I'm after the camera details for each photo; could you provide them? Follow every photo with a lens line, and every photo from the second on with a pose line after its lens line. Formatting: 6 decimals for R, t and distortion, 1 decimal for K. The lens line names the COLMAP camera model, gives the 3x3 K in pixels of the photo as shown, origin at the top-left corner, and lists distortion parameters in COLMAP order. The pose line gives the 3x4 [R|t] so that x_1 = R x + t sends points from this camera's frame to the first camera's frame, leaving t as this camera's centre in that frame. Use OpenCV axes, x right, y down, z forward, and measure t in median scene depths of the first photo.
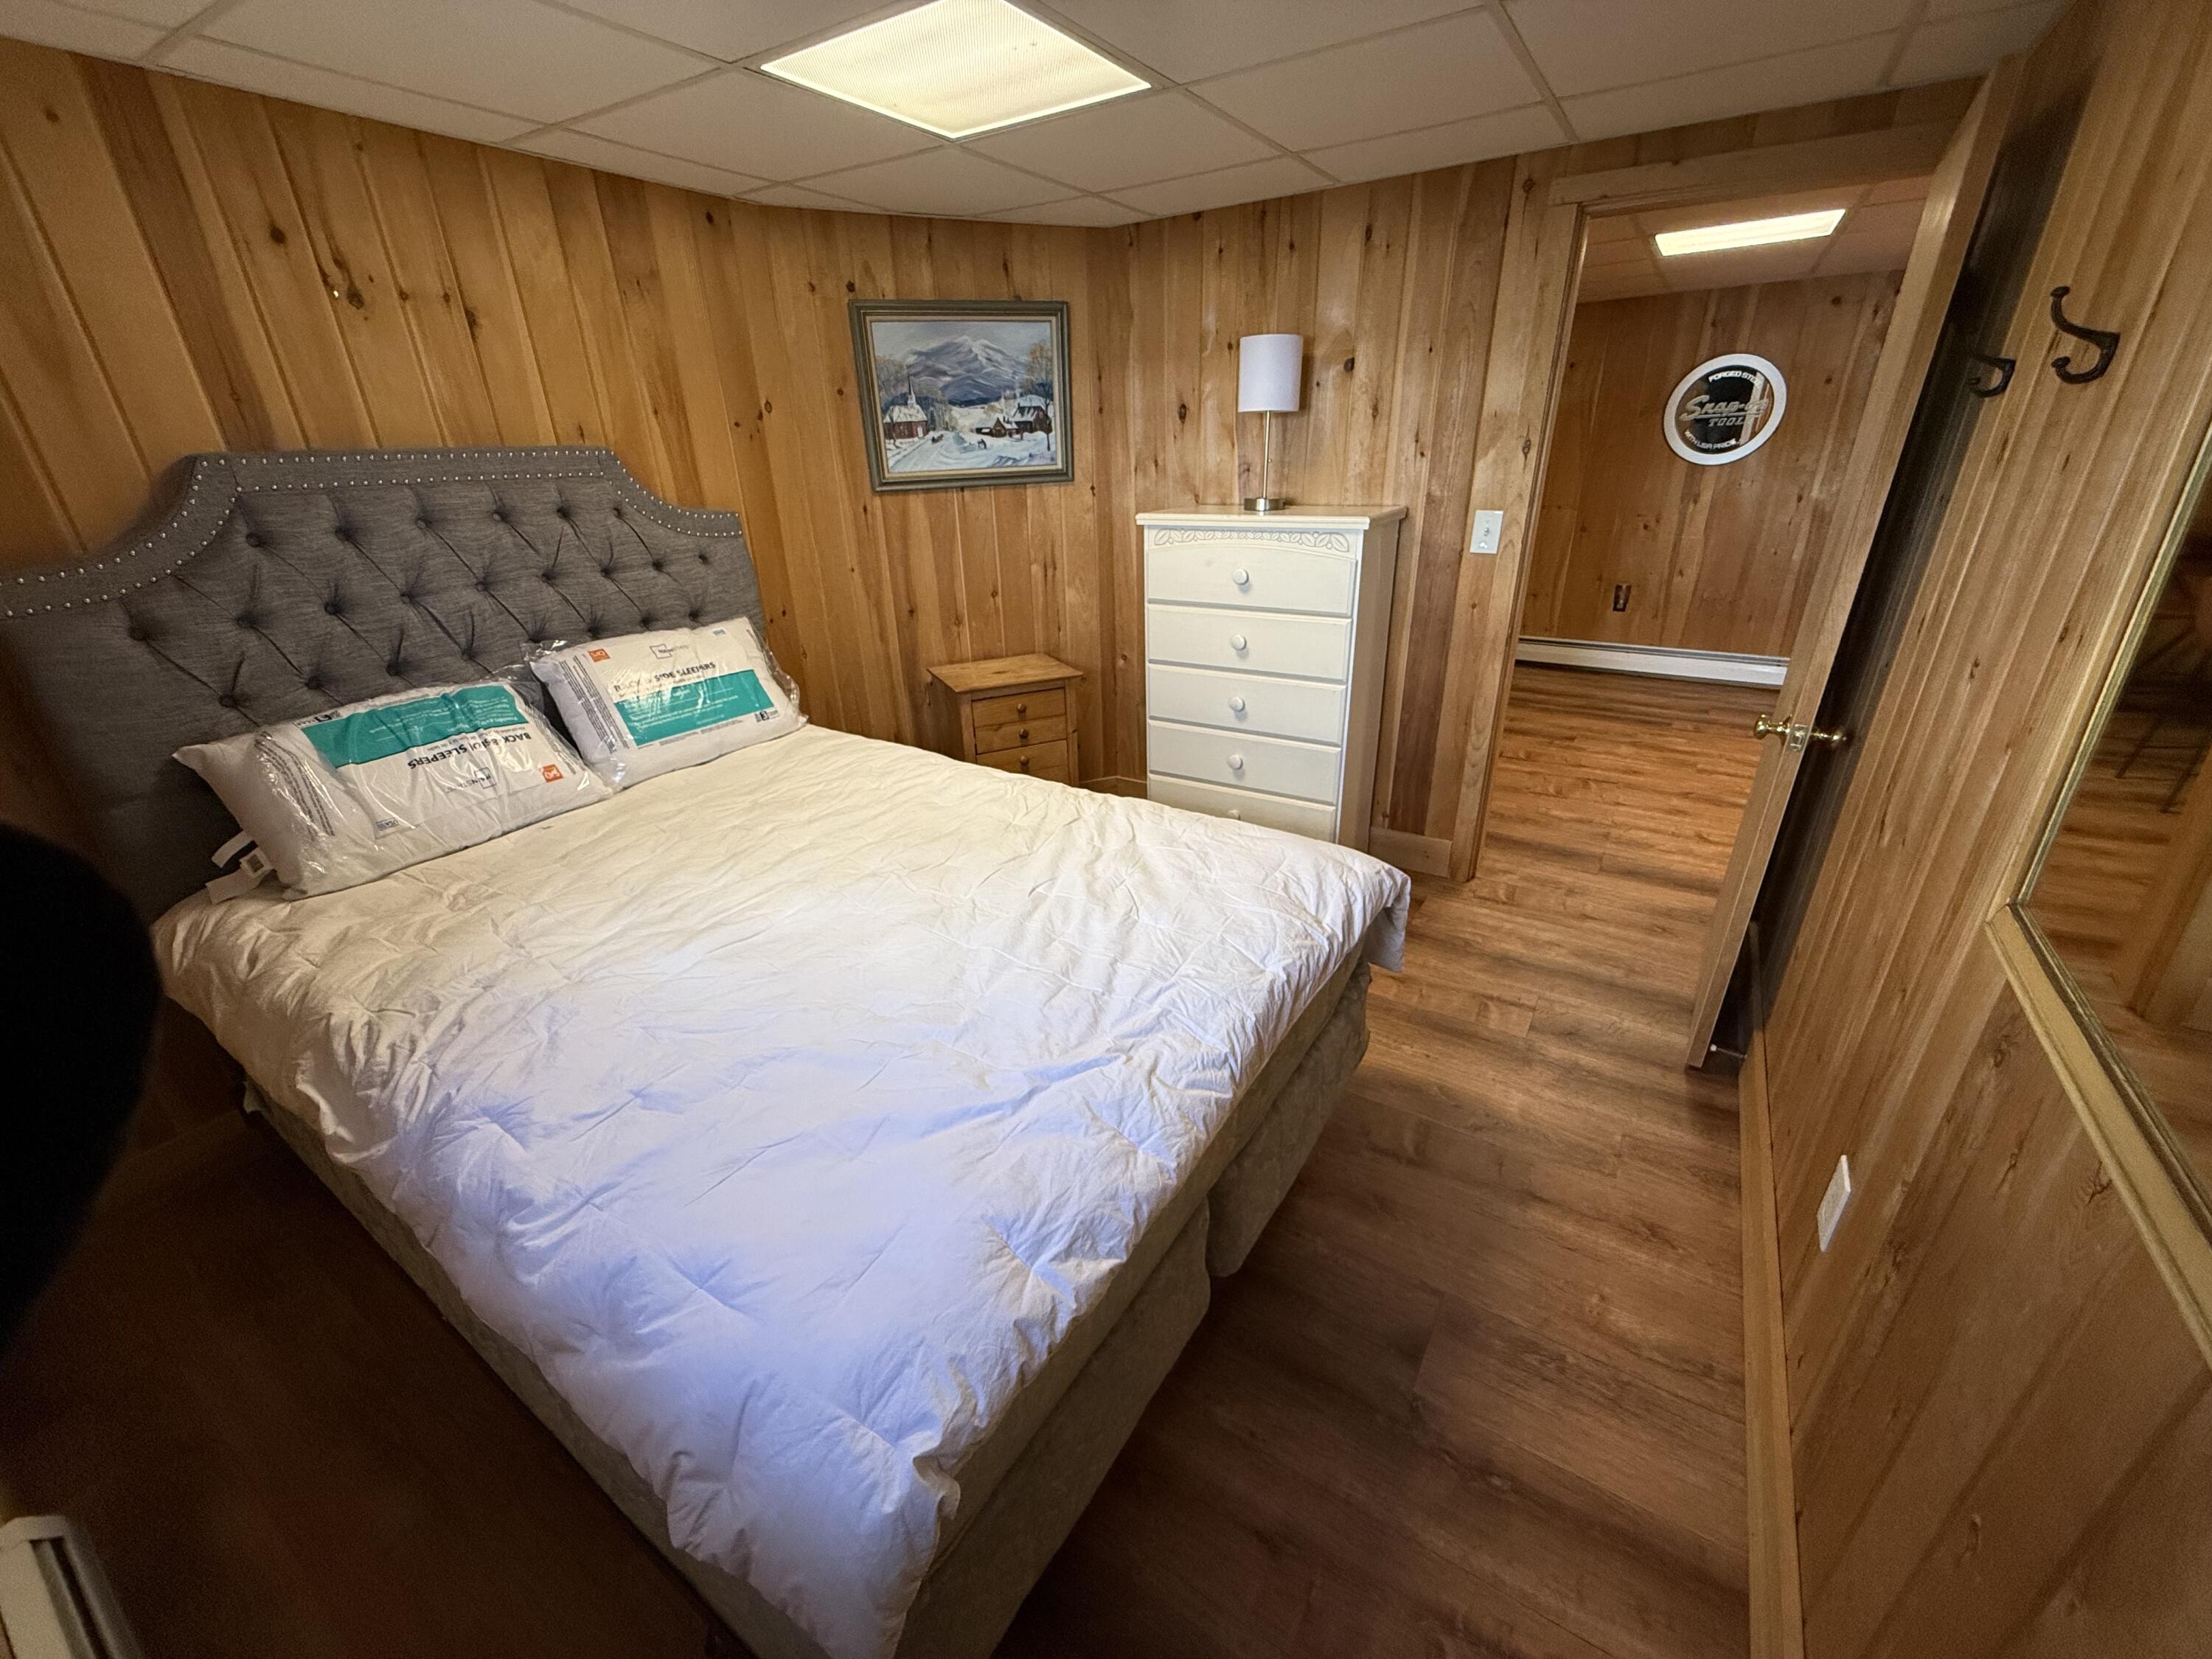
lens RADIAL K [[875.5, 0, 1106.0], [0, 875.5, 829.5], [0, 0, 1]] dist [-0.000070, 0.000318]
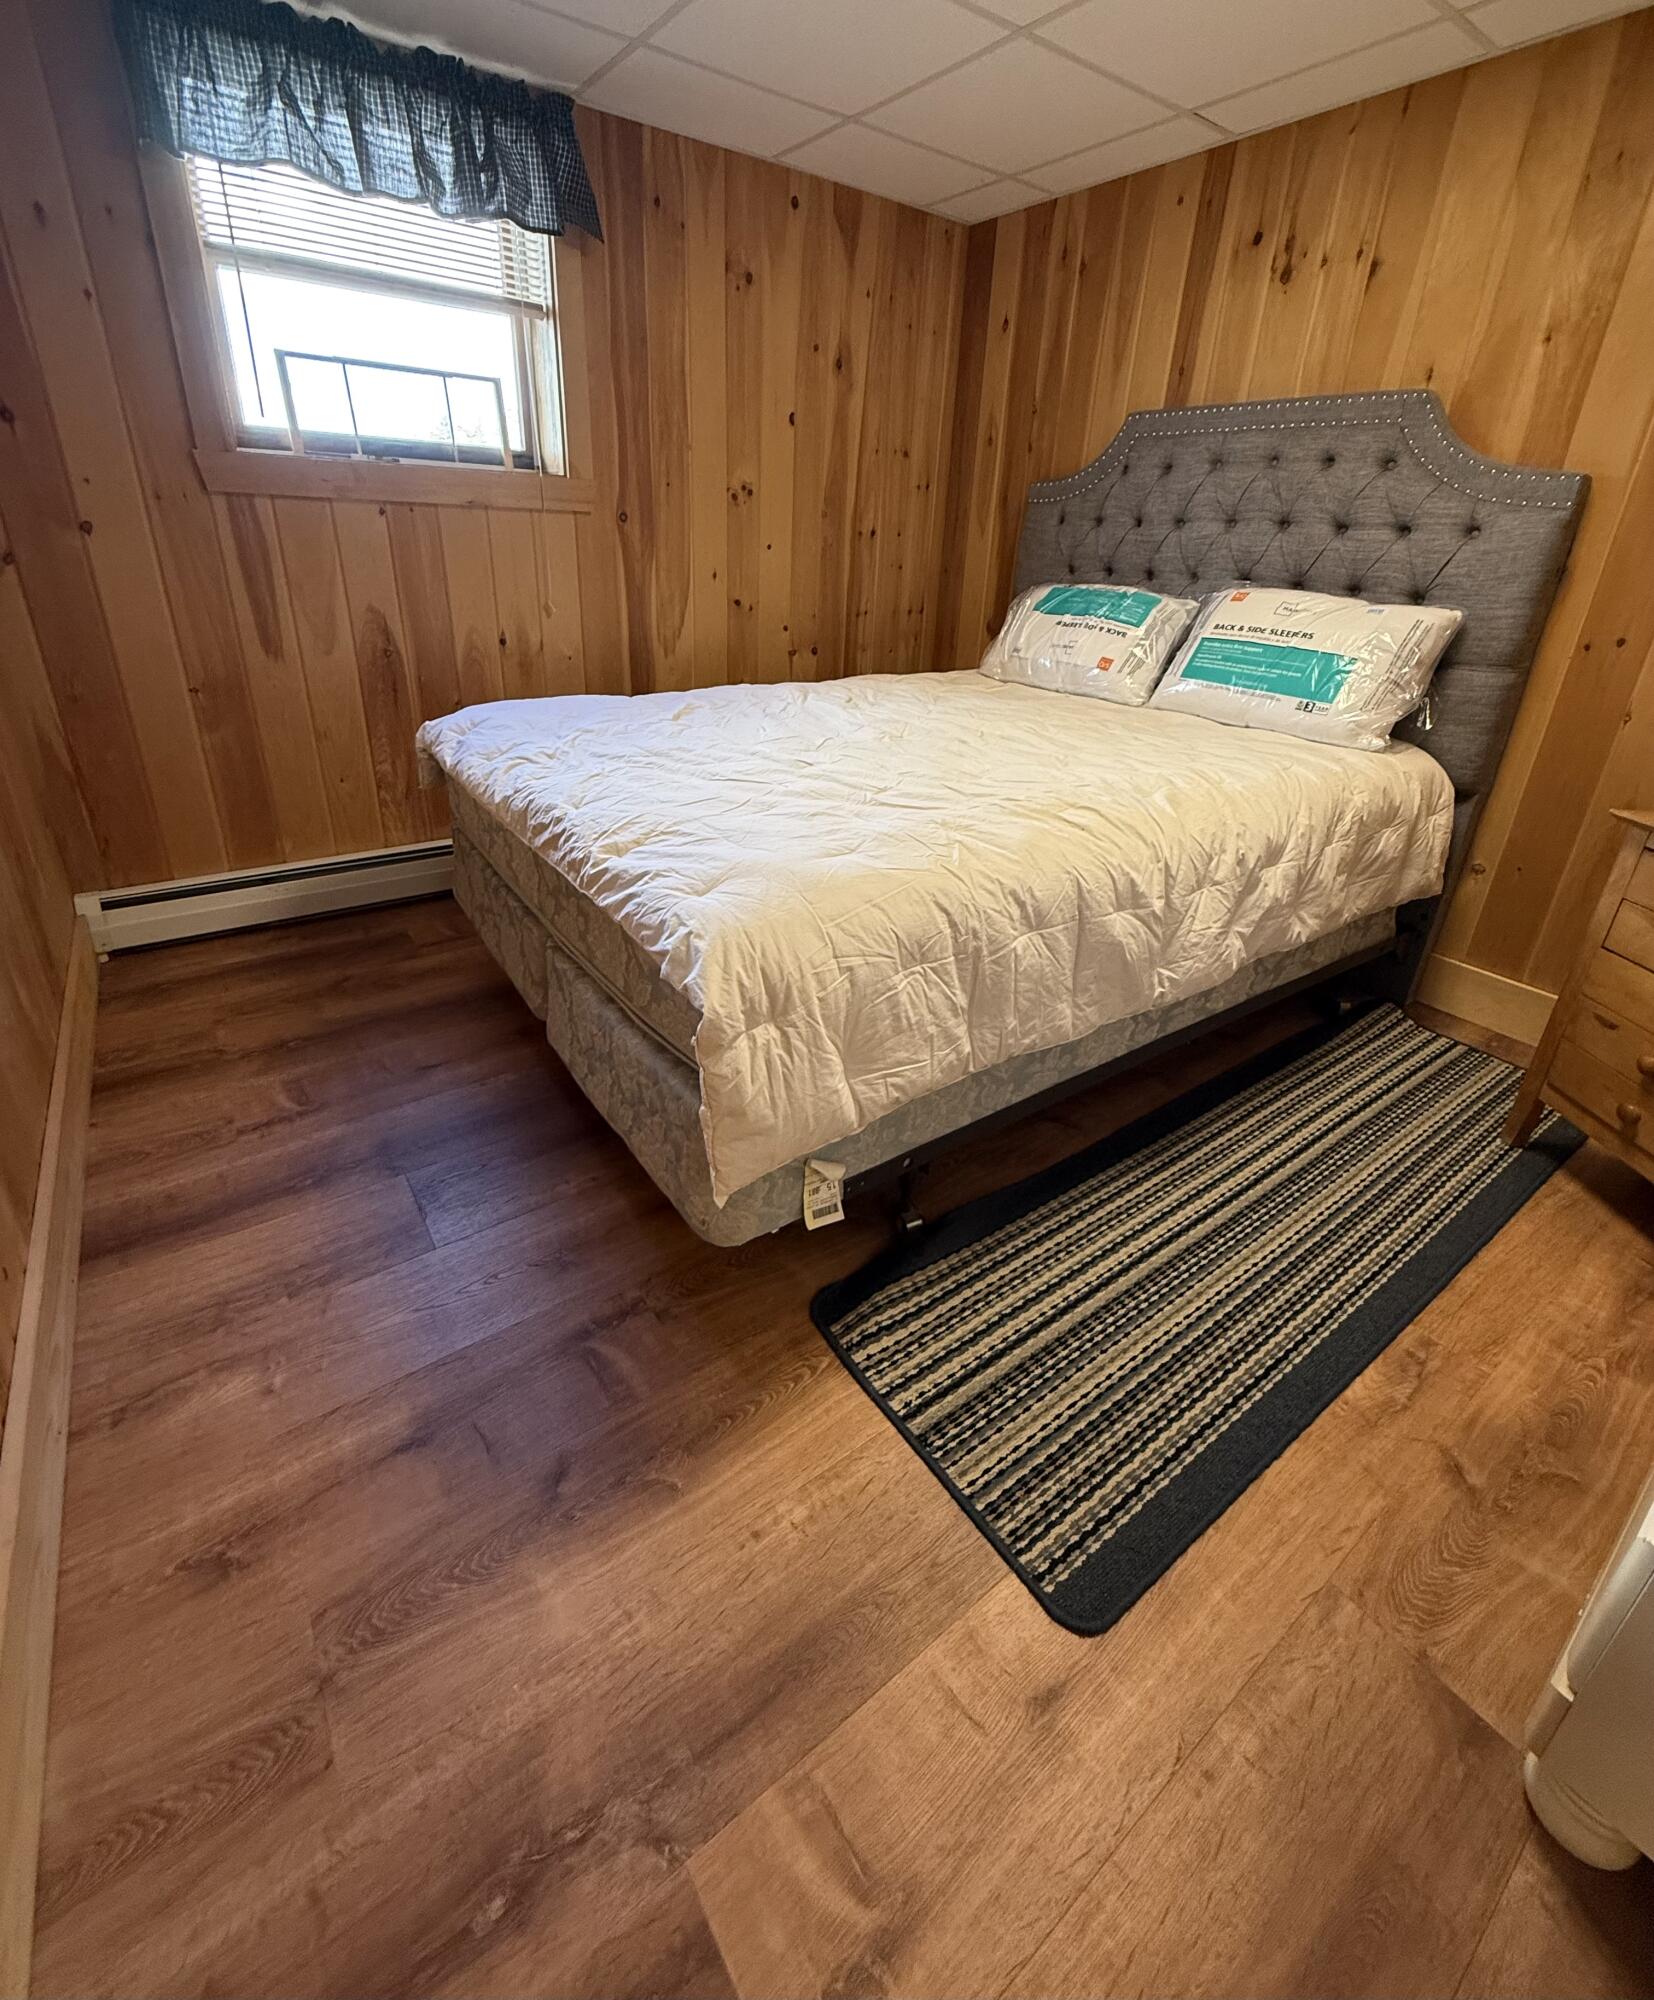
lens RADIAL K [[888.3, 0, 822.2], [0, 888.3, 877.9], [0, 0, 1]] dist [0.014728, 0.000091]
pose [[-0.372784, 0.353302, -0.858027, 0.770108], [-0.403146, 0.771183, 0.492697, -0.317229], [0.835766, 0.529580, -0.145052, 1.097870]]
